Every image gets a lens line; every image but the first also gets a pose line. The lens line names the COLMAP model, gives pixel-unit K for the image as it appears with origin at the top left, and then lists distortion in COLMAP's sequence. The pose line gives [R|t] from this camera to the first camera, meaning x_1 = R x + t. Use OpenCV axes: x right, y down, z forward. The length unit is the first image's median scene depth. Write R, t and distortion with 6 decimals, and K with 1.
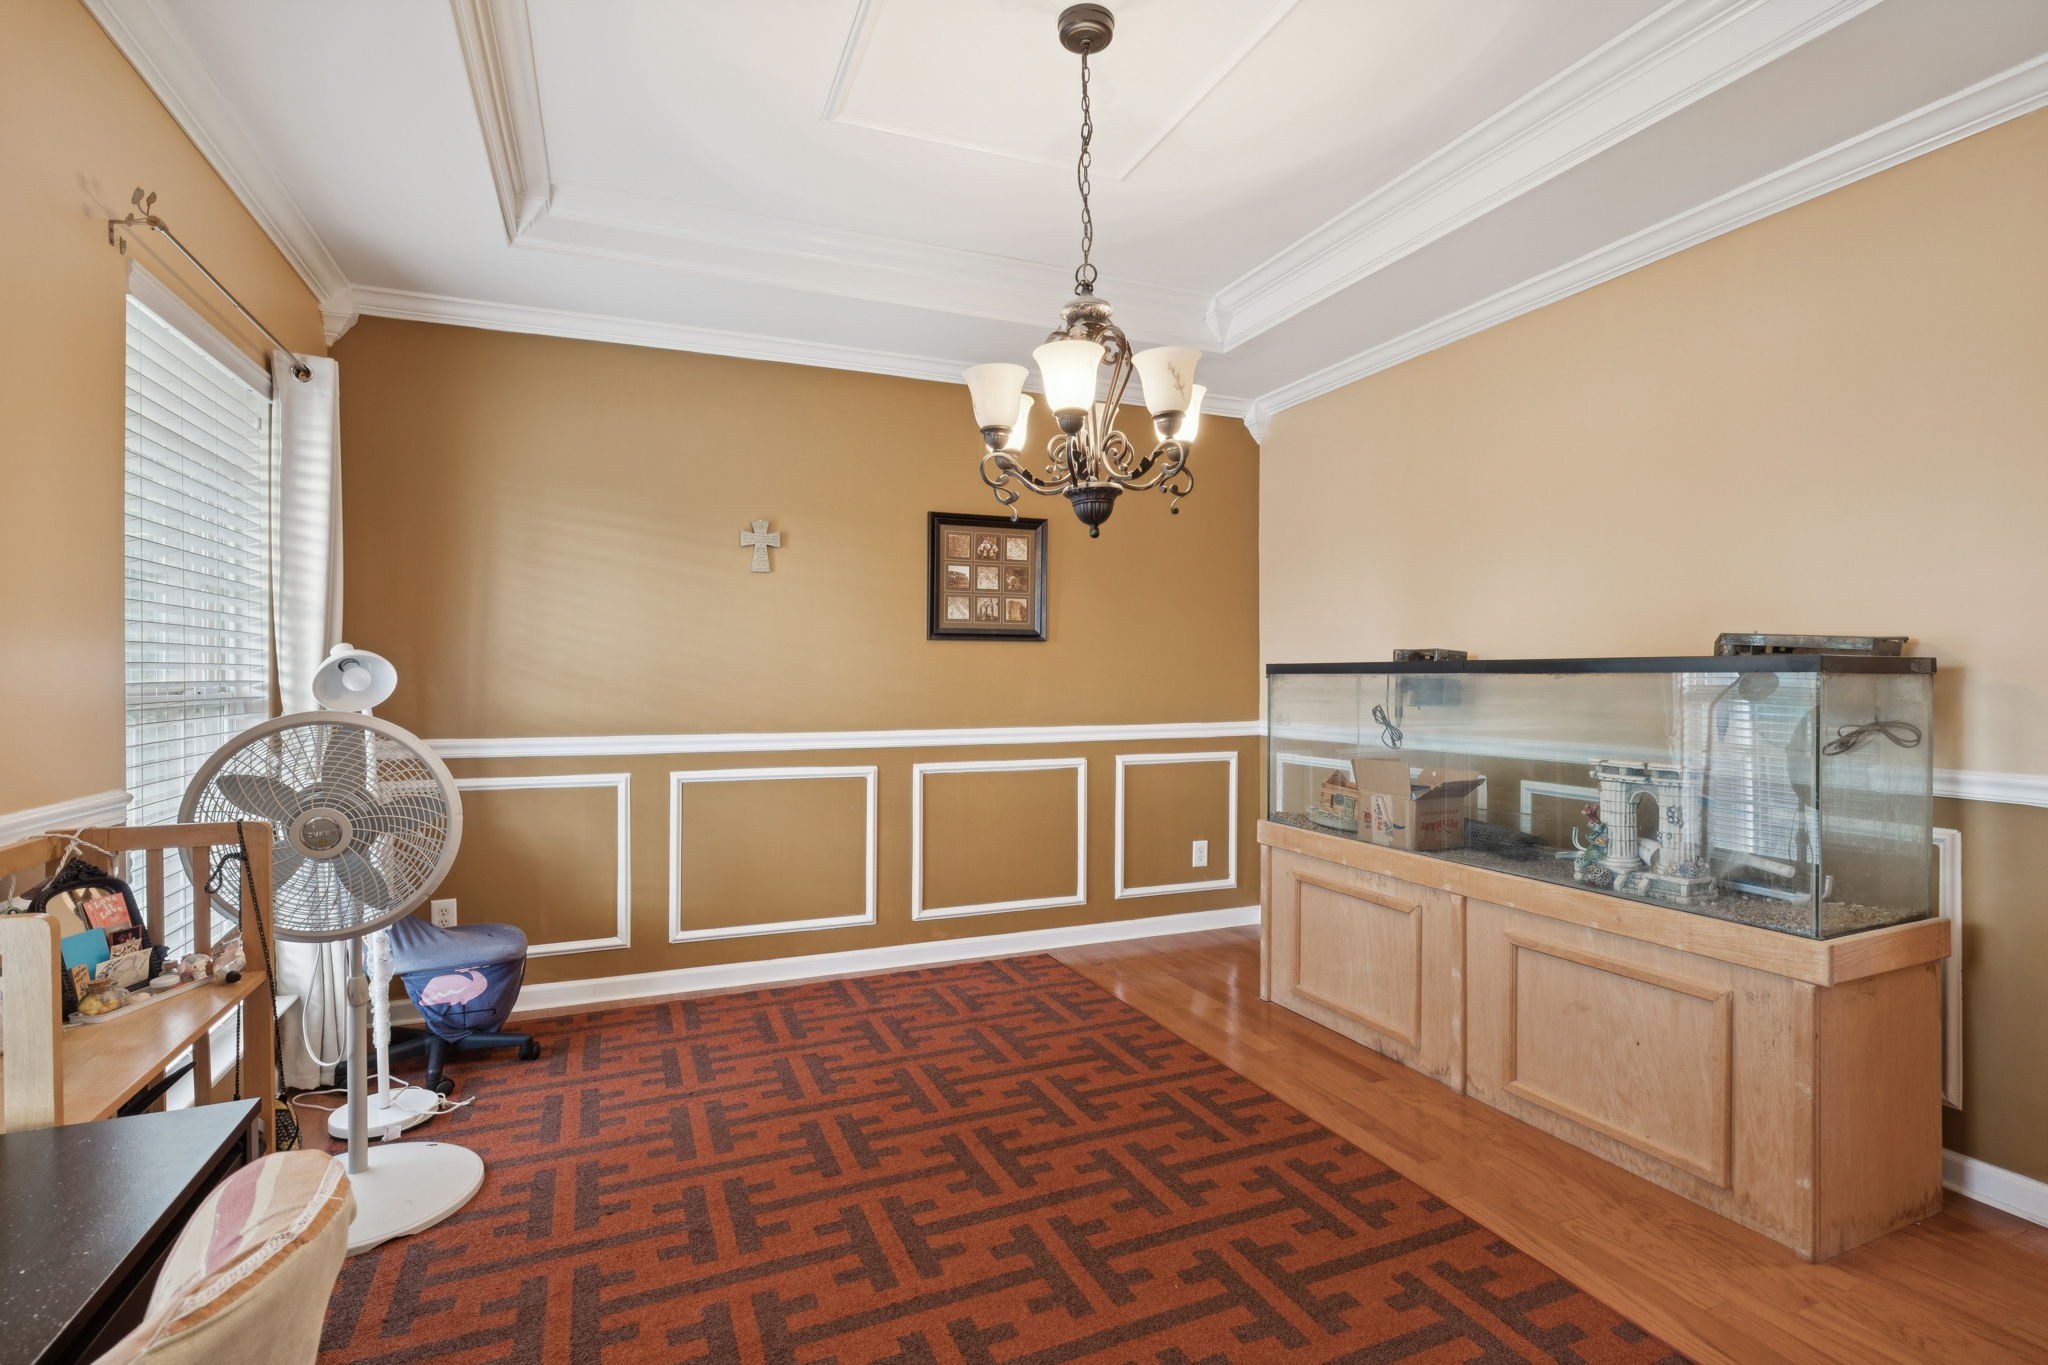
lens RADIAL K [[978.1, 0, 1034.9], [0, 978.1, 678.5], [0, 0, 1]] dist [-0.009533, 0.001267]
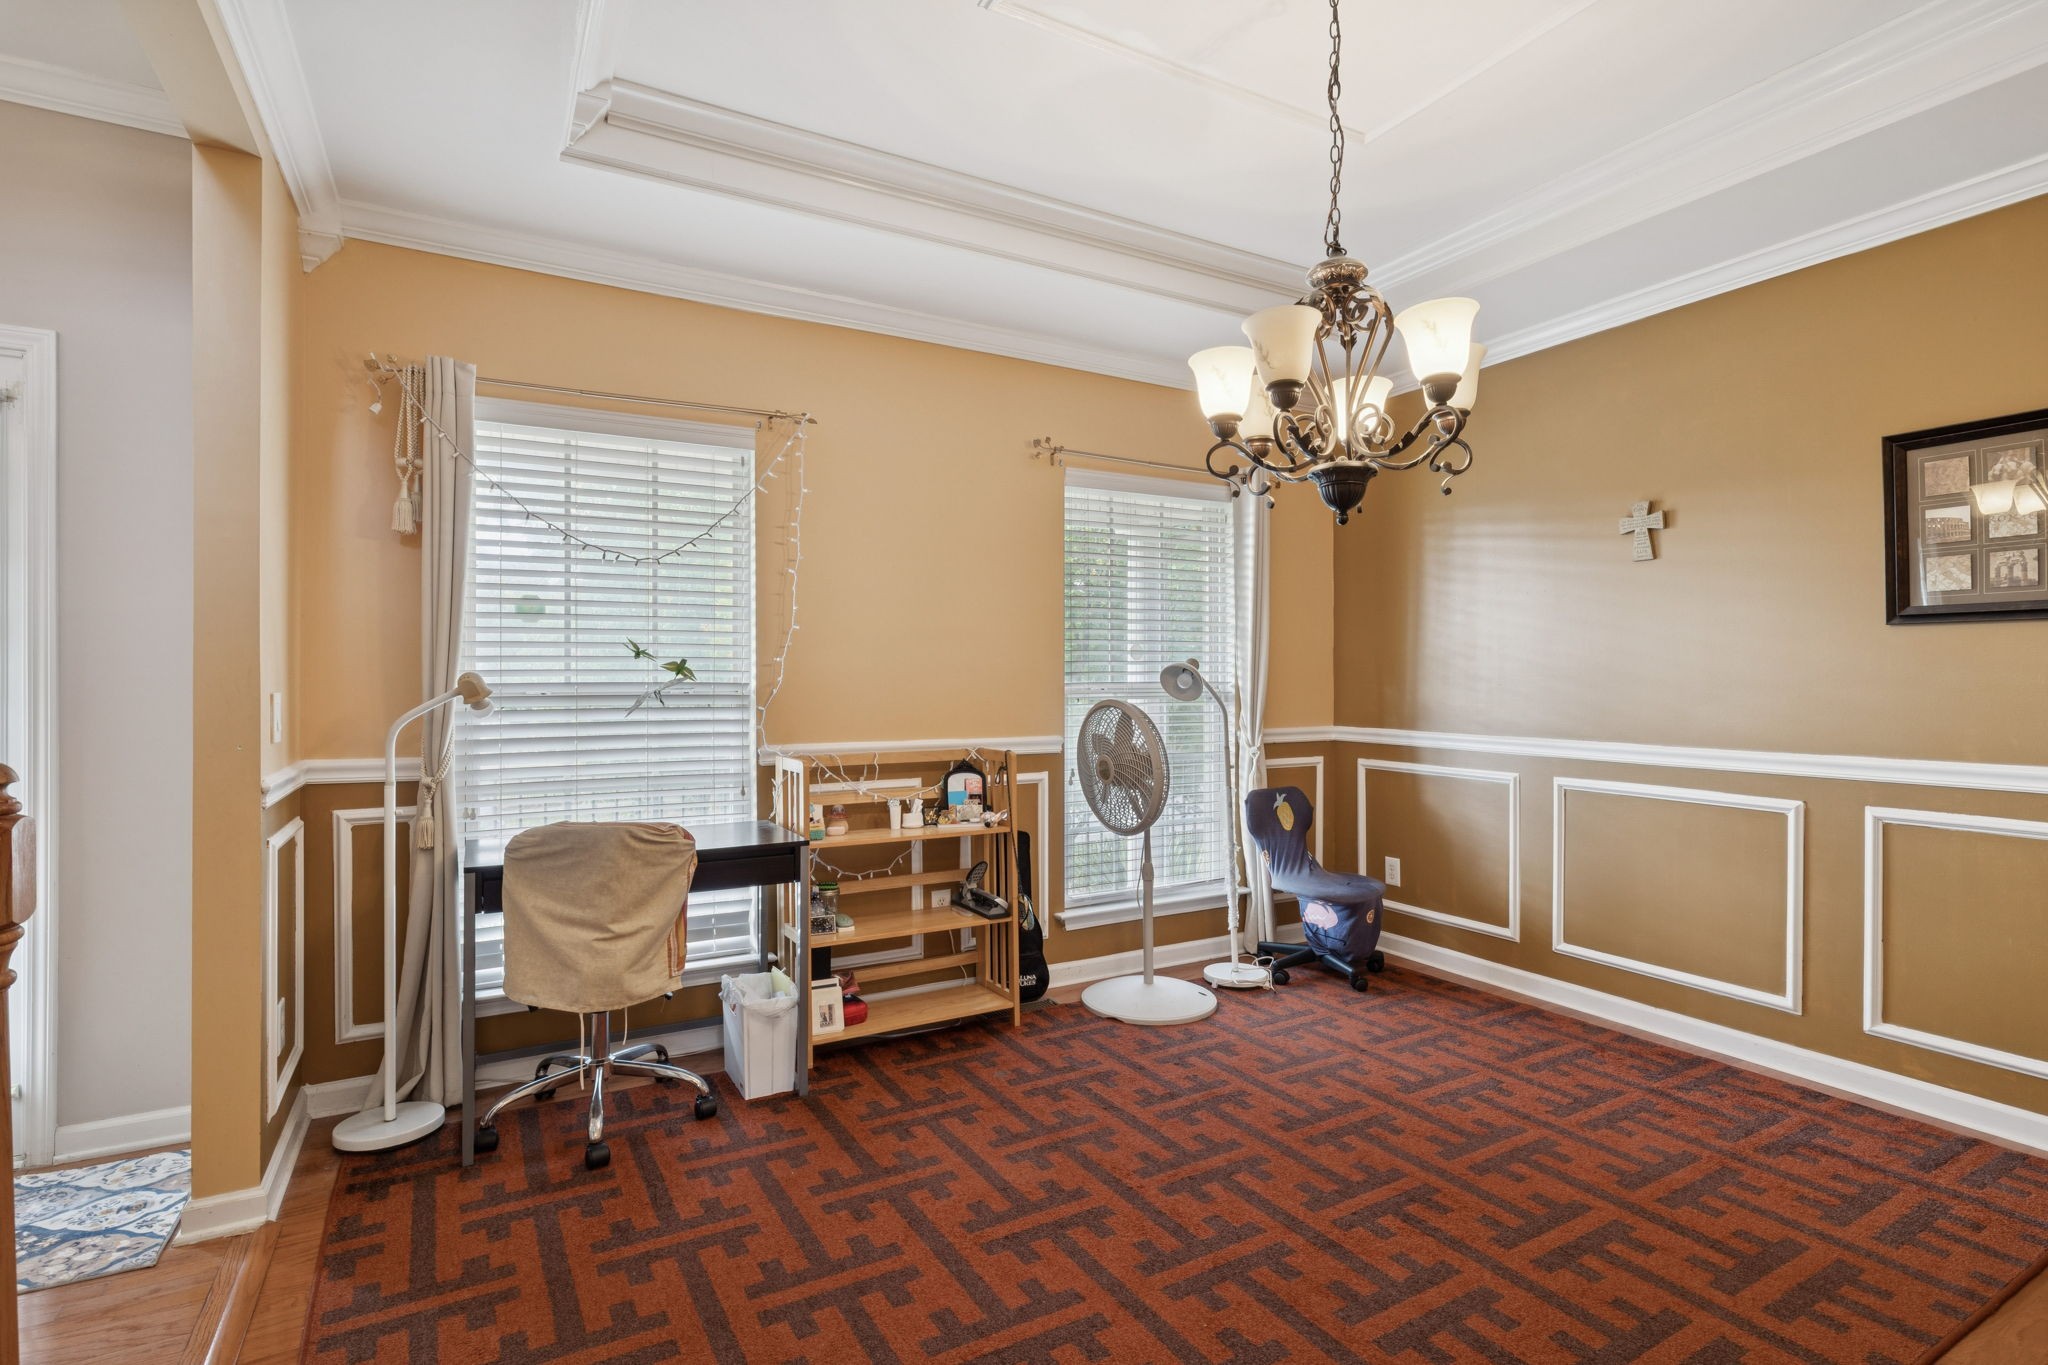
lens RADIAL K [[978.1, 0, 1034.9], [0, 978.1, 678.5], [0, 0, 1]] dist [-0.009533, 0.001267]
pose [[0.118709, 0.000383, -0.992929, 0.669727], [-0.002095, 0.999998, 0.000135, -0.002654], [0.992927, 0.002064, 0.118709, 0.454561]]
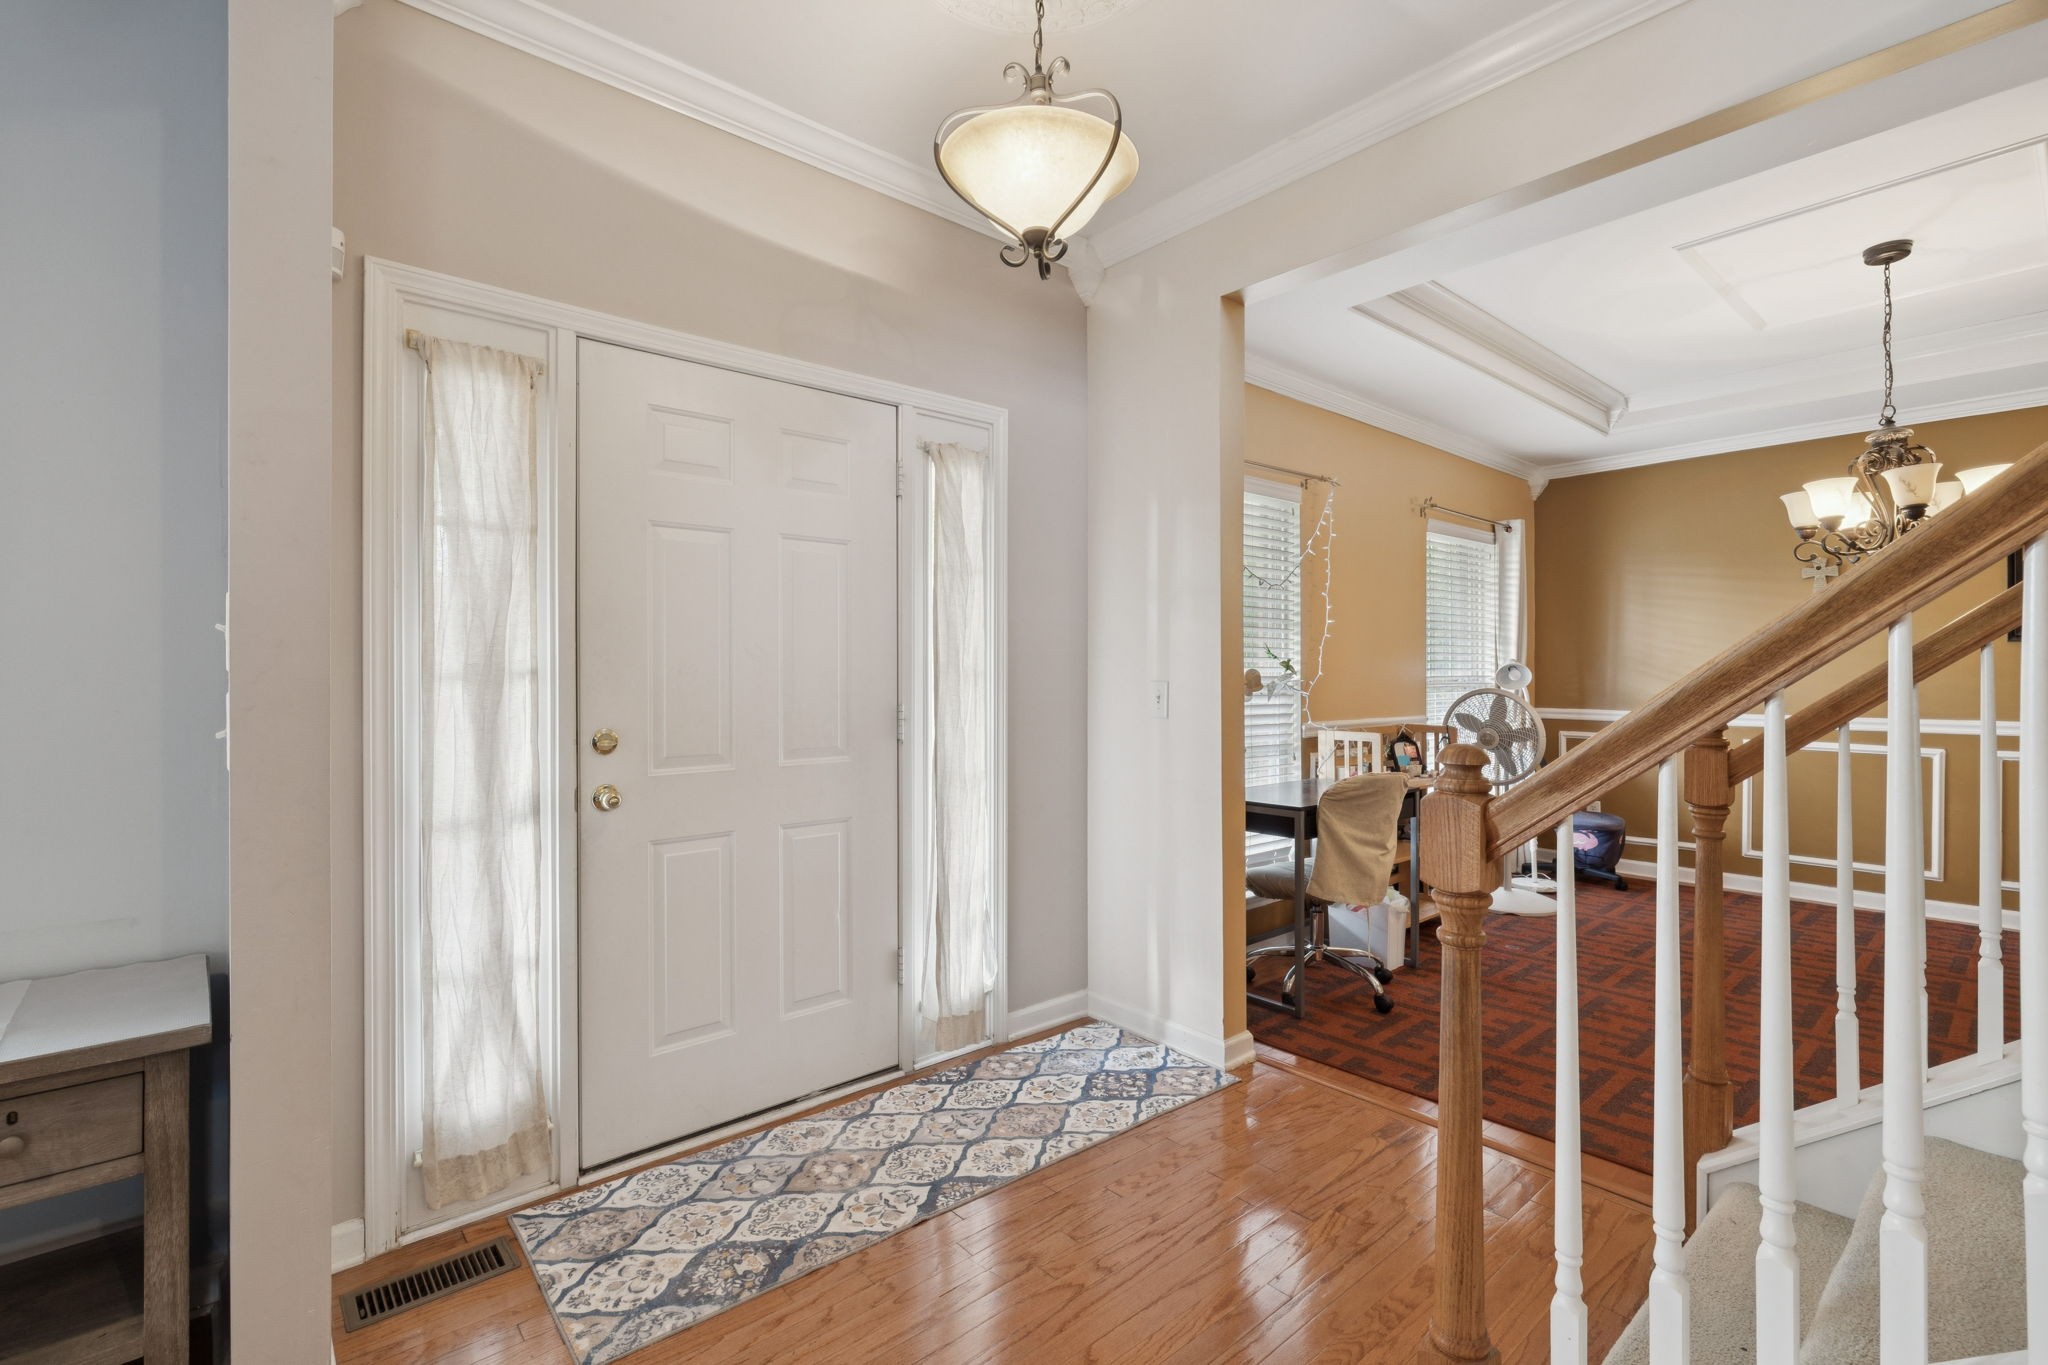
lens RADIAL K [[903.8, 0, 1024.0], [0, 903.8, 682.5], [0, 0, 1]] dist [-0.022881, -0.000025]
pose [[0.293317, 0.008646, -0.955976, 0.719725], [-0.000504, 0.999960, 0.008889, 0.000402], [0.956015, -0.002126, 0.293310, -0.513759]]
